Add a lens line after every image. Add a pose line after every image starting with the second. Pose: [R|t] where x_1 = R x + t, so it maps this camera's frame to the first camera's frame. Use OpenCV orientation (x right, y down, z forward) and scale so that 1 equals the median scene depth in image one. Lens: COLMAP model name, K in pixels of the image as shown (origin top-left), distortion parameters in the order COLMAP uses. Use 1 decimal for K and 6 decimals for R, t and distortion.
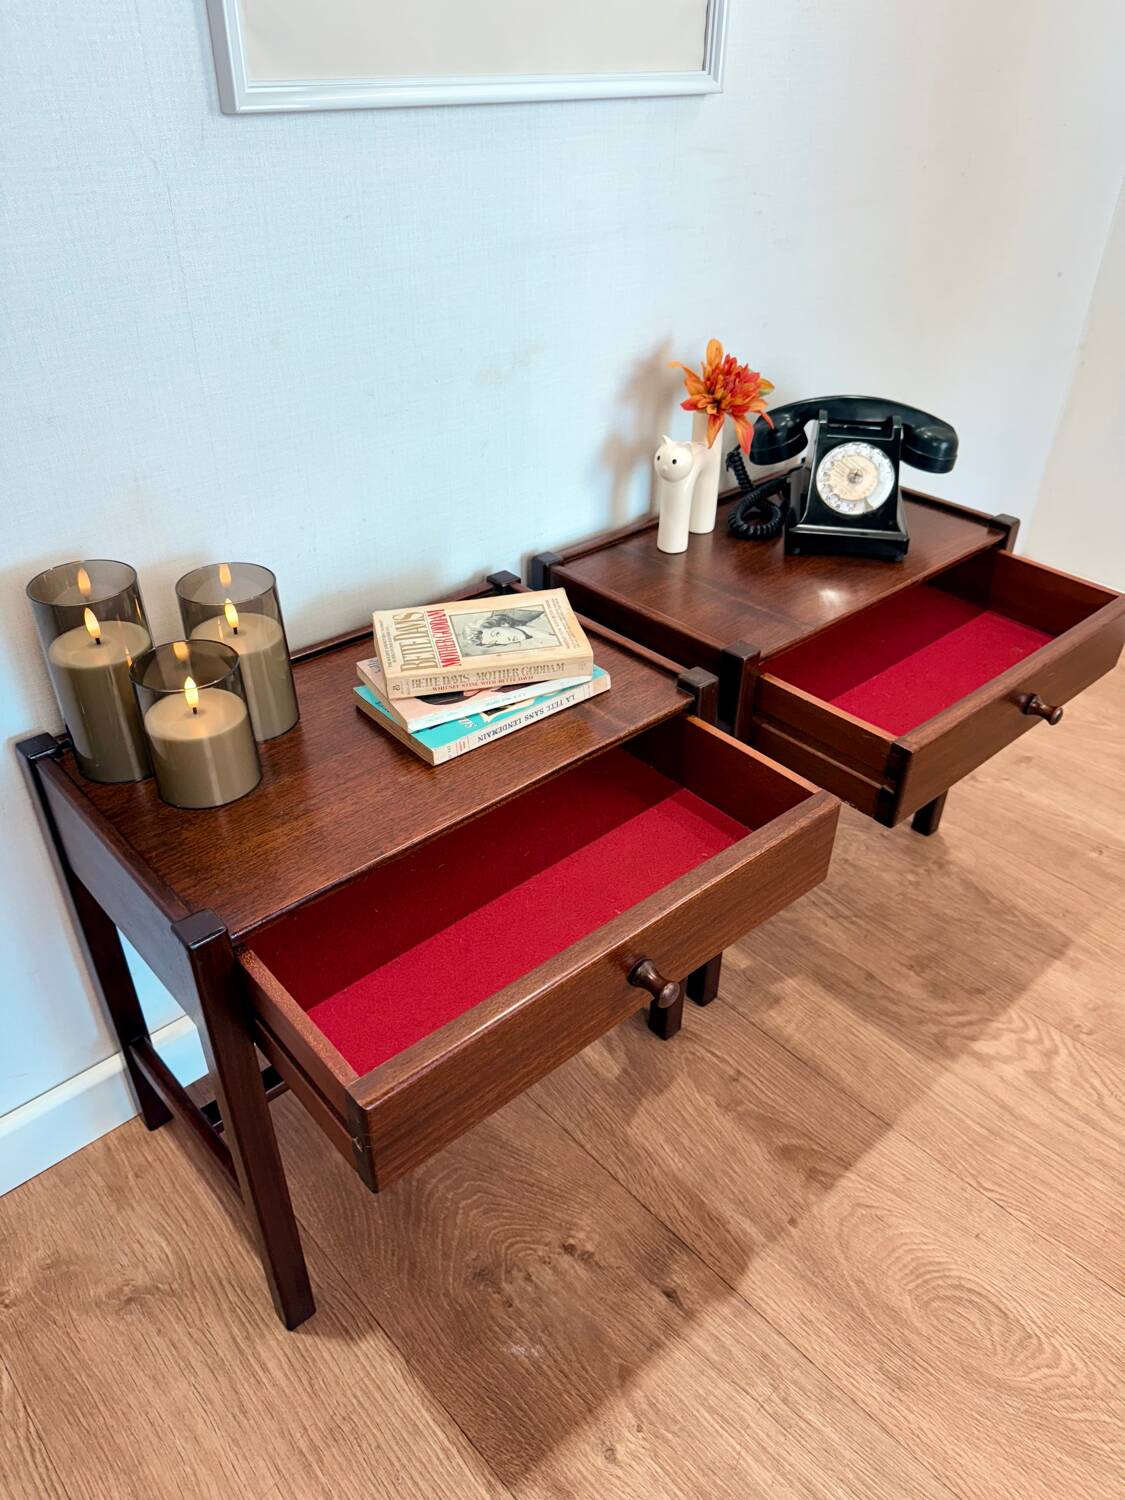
lens RADIAL K [[1069.9, 0, 558.3], [0, 1069.9, 745.9], [0, 0, 1]] dist [-0.003602, -0.002855]
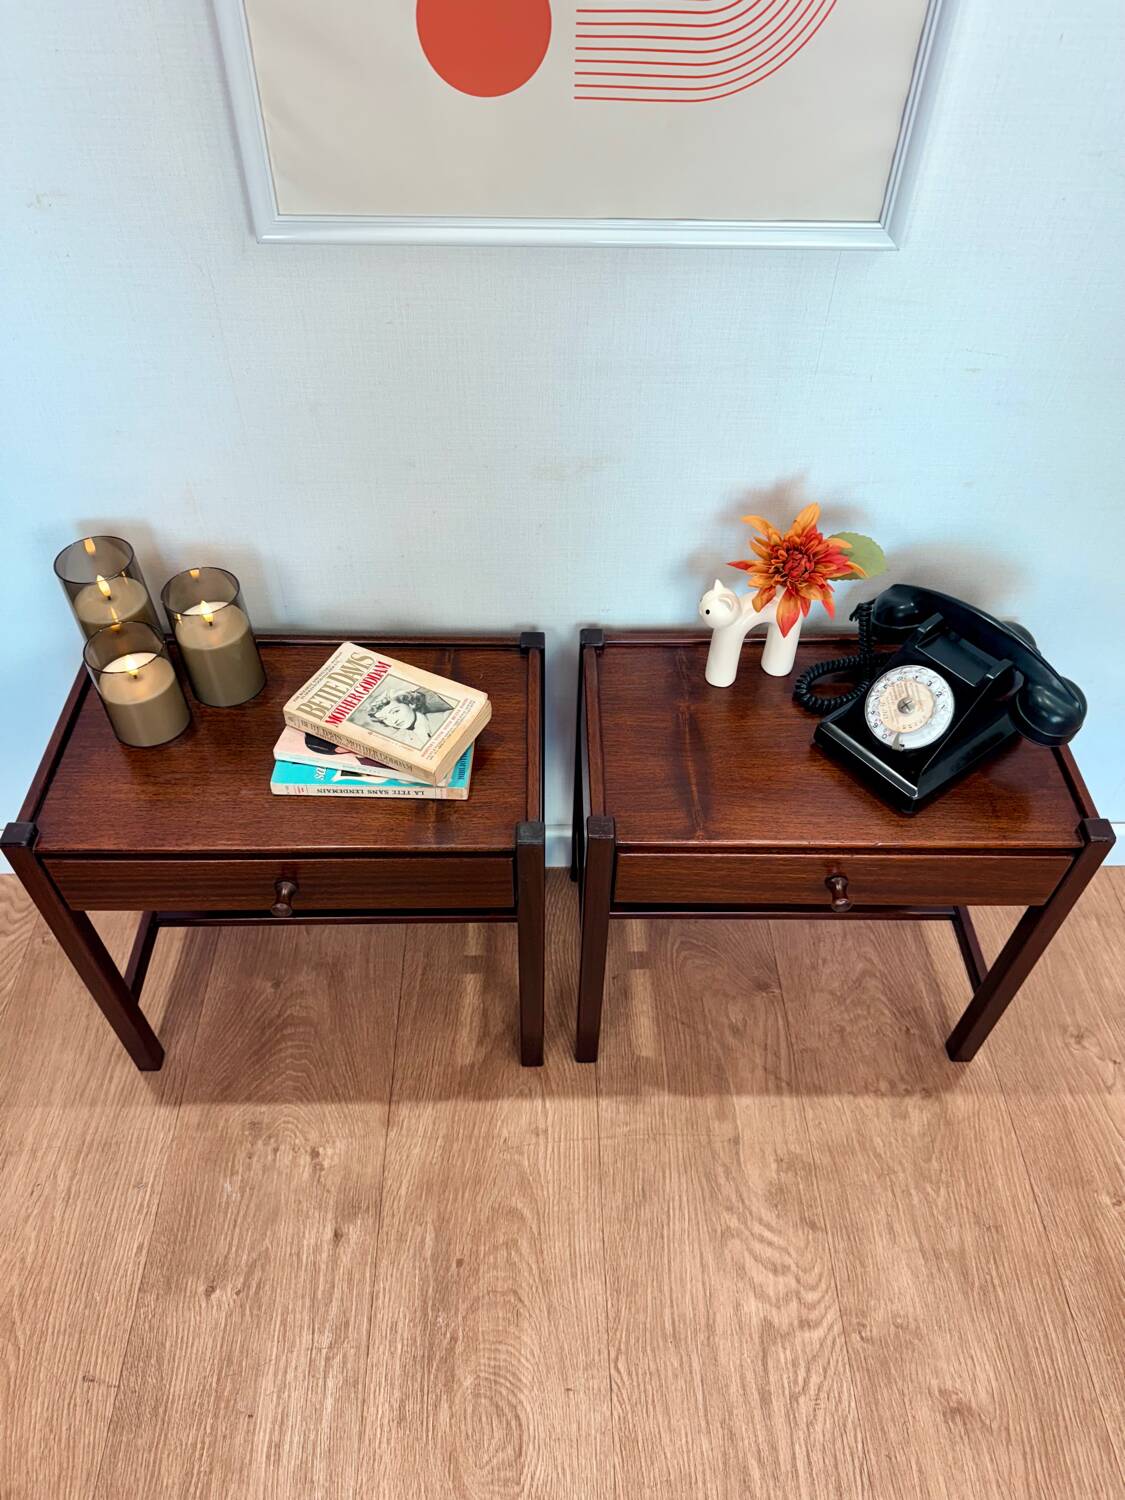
lens RADIAL K [[1069.2, 0, 567.8], [0, 1069.2, 746.0], [0, 0, 1]] dist [-0.001064, -0.003315]
pose [[0.751964, 0.490223, -0.440717, 0.568772], [-0.380915, 0.868775, 0.316439, -0.476147], [0.538010, -0.070075, 0.840021, 0.129634]]
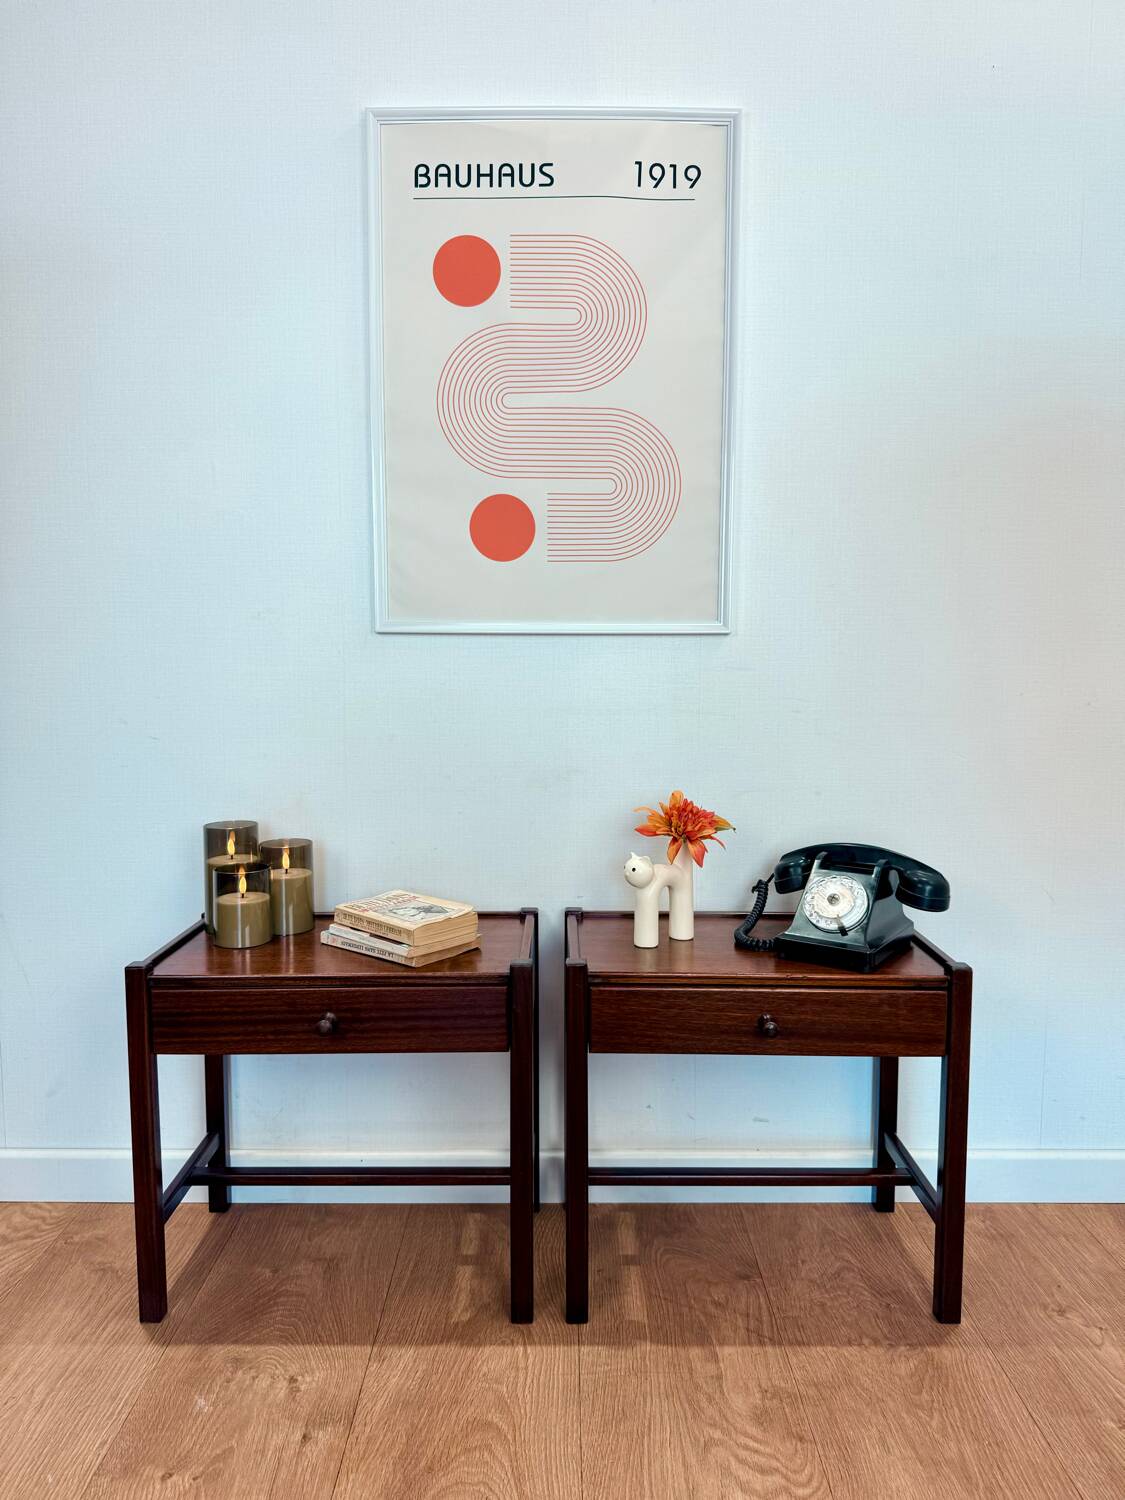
lens RADIAL K [[1068.6, 0, 563.7], [0, 1068.6, 713.5], [0, 0, 1]] dist [-0.002419, -0.003399]
pose [[0.734453, 0.024695, -0.678210, 1.100150], [-0.376645, 0.846142, -0.377070, 0.160409], [0.564551, 0.532385, 0.630753, -0.036055]]
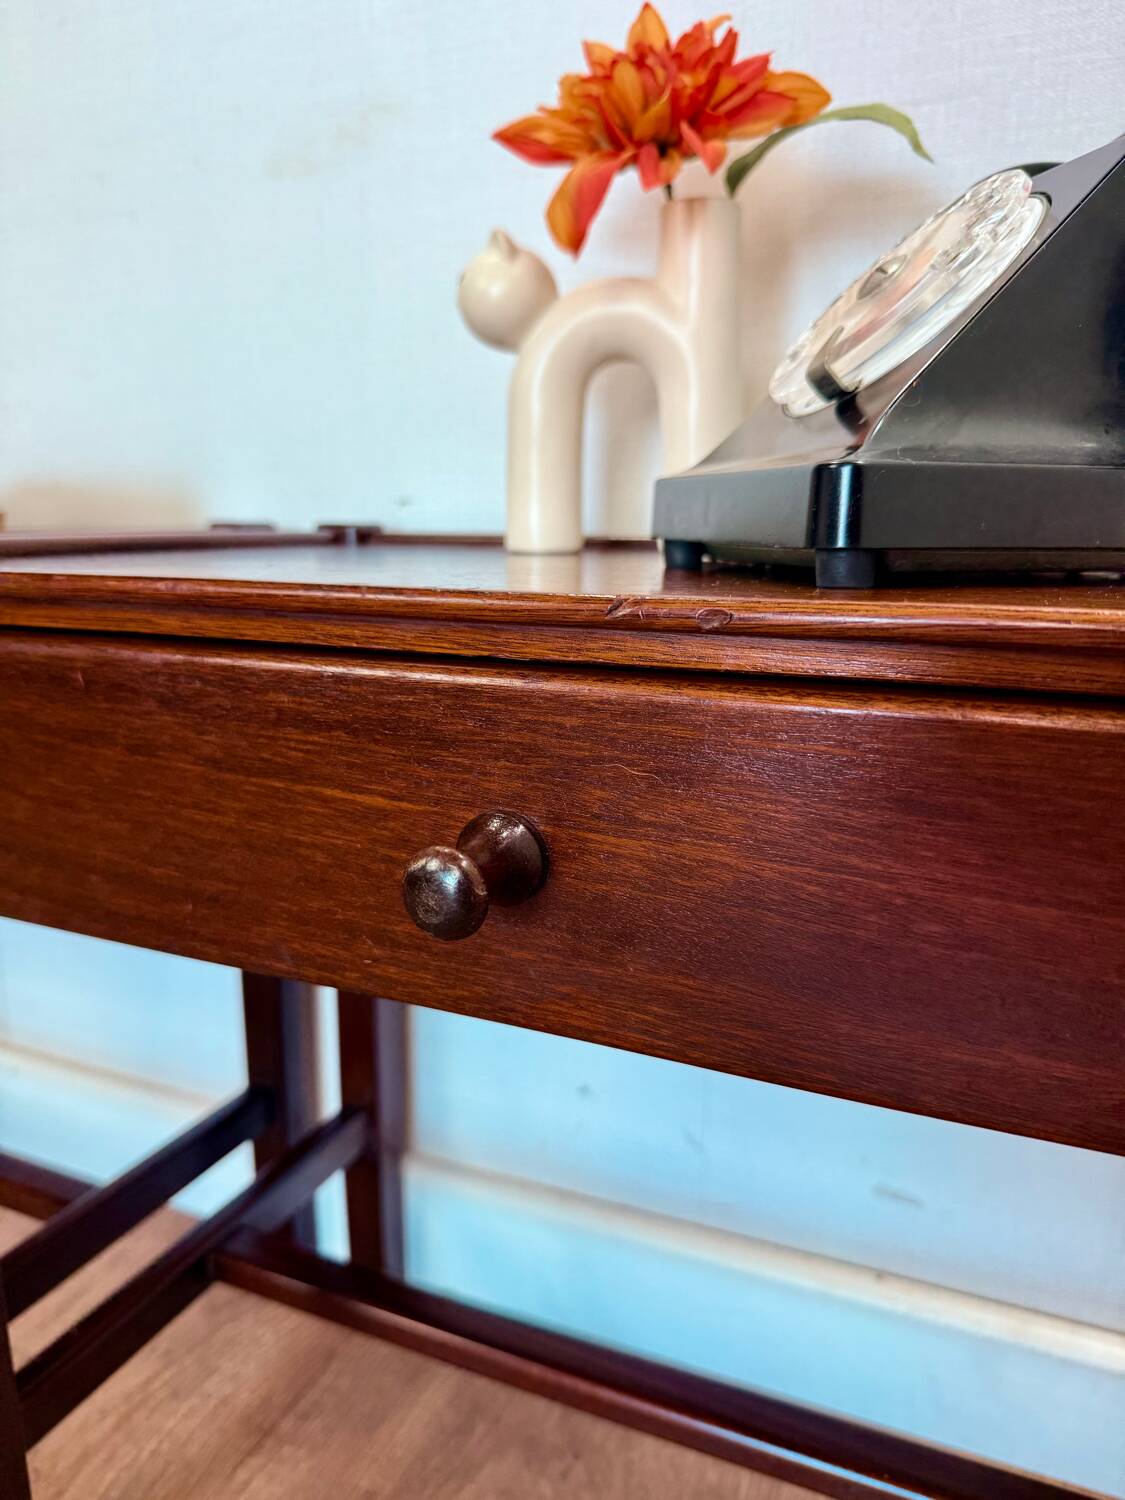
lens RADIAL K [[1075.4, 0, 562.5], [0, 1075.4, 750.0], [0, 0, 1]] dist [-0.007610, 0.001770]
pose [[0.407279, 0.177238, -0.895941, 0.581402], [-0.512377, 0.856409, -0.063500, -0.127841], [0.756038, 0.484922, 0.439611, 1.070133]]
